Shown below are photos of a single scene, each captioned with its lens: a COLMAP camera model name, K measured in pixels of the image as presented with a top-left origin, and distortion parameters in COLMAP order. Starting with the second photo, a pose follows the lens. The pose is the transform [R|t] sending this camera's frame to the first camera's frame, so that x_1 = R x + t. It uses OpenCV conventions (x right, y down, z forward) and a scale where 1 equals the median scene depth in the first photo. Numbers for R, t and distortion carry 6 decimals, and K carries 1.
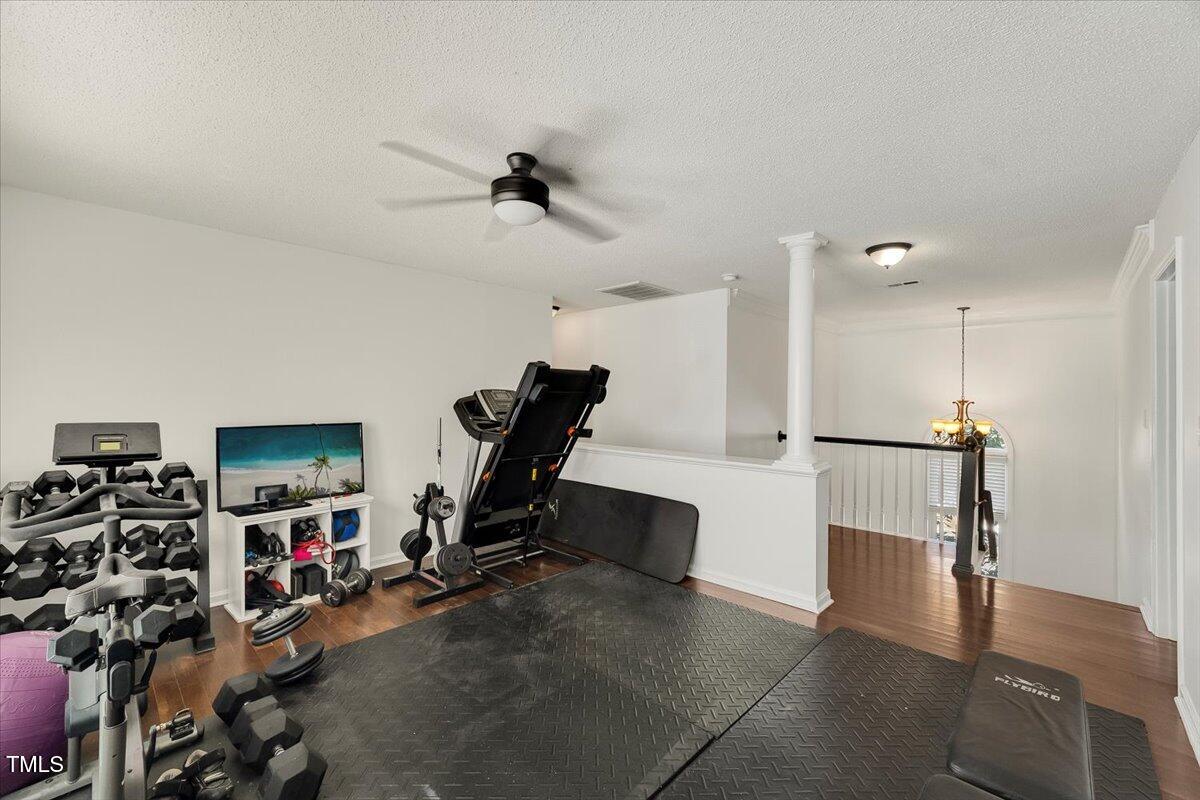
lens RADIAL K [[494.6, 0, 598.4], [0, 494.6, 398.5], [0, 0, 1]] dist [-0.000531, -0.000079]
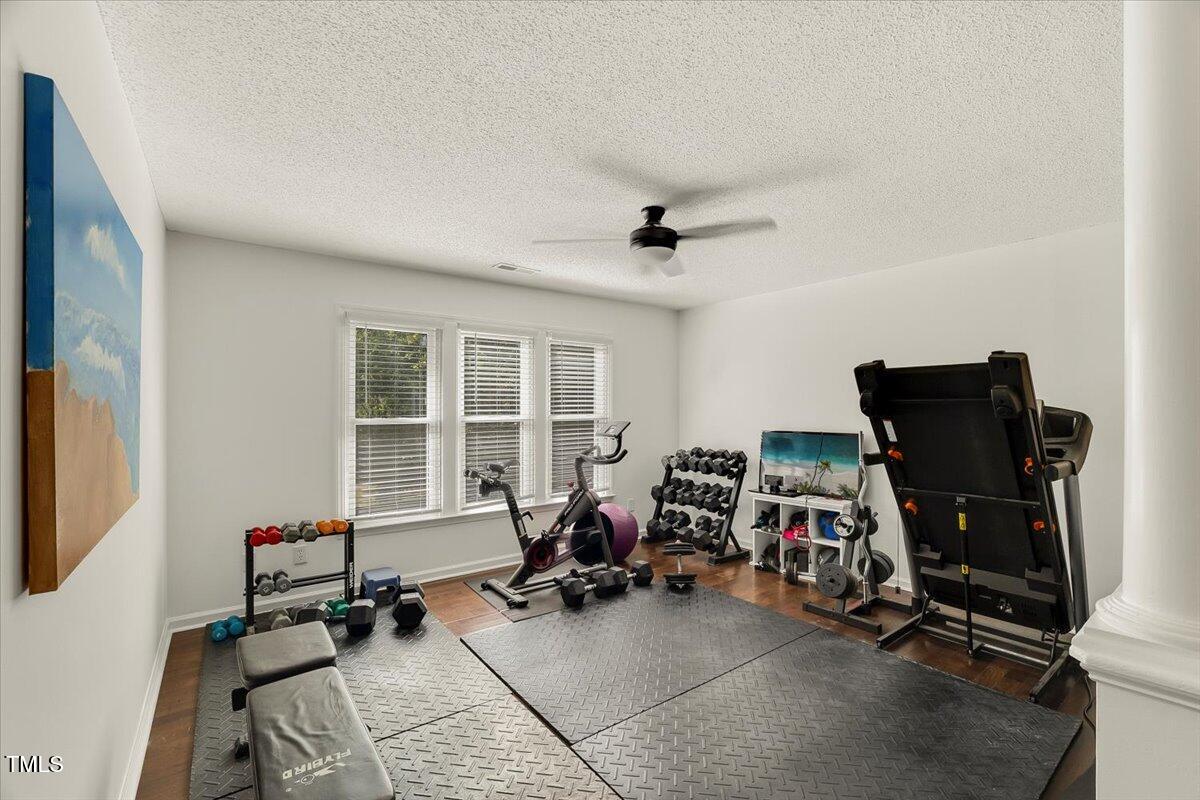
lens RADIAL K [[494.6, 0, 597.1], [0, 494.6, 406.2], [0, 0, 1]] dist [-0.000531, -0.000079]
pose [[-0.159946, -0.012724, -0.987044, 0.664576], [-0.001261, 0.999919, -0.012686, 0.005371], [0.987125, -0.000785, -0.159949, 0.657696]]
